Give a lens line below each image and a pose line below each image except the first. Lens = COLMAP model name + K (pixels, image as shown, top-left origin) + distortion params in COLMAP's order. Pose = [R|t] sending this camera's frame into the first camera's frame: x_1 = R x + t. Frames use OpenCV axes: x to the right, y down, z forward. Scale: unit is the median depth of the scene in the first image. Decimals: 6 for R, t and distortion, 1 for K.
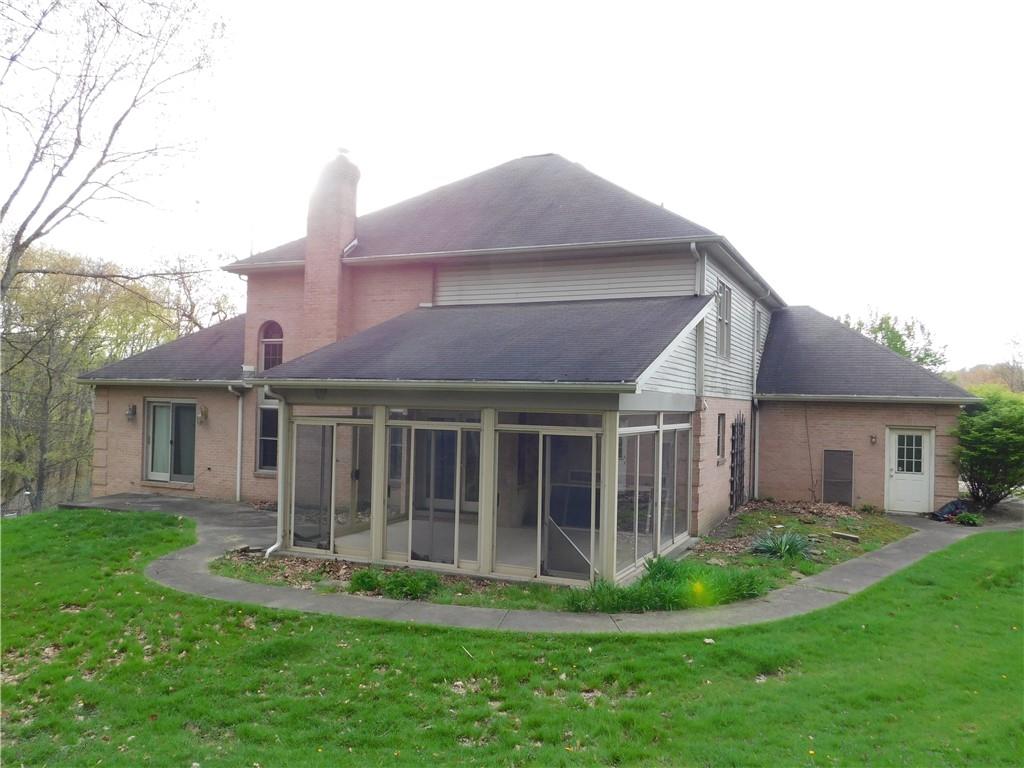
lens RADIAL K [[831.6, 0, 512.0], [0, 831.6, 384.0], [0, 0, 1]] dist [0.004058, 0.001556]
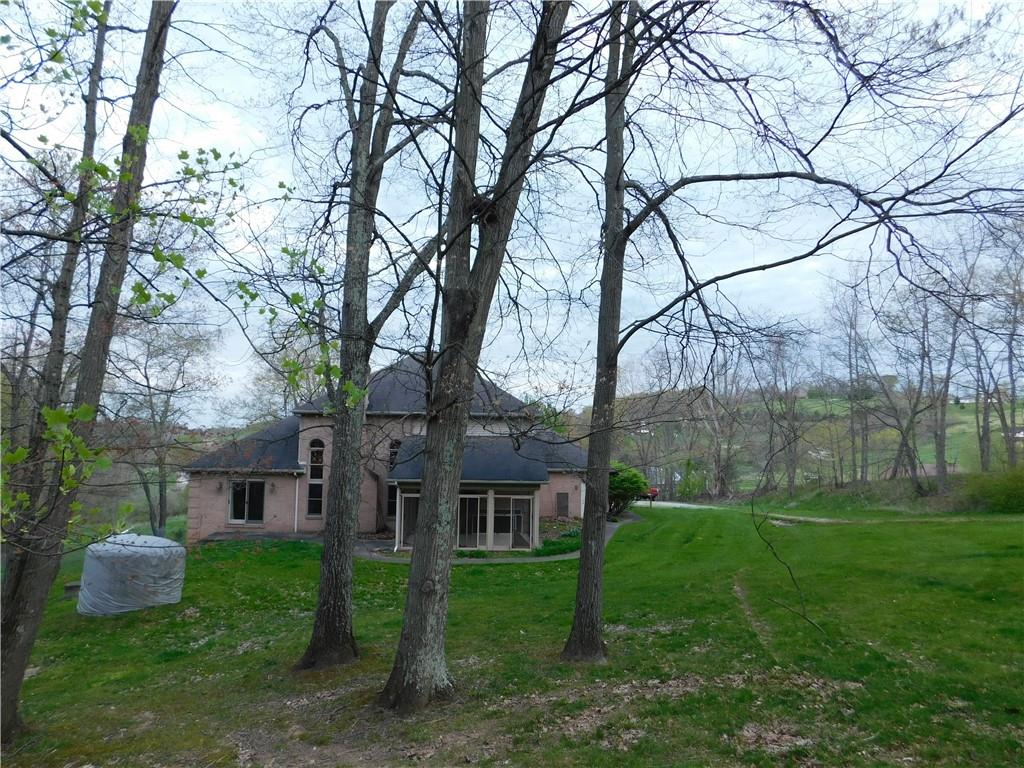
lens RADIAL K [[667.5, 0, 512.0], [0, 667.5, 384.0], [0, 0, 1]] dist [-0.063834, 0.046450]
pose [[0.896948, 0.028805, 0.441197, -0.576369], [-0.002457, 0.998185, -0.060176, -0.113164], [-0.442130, 0.052890, 0.895390, -0.622798]]
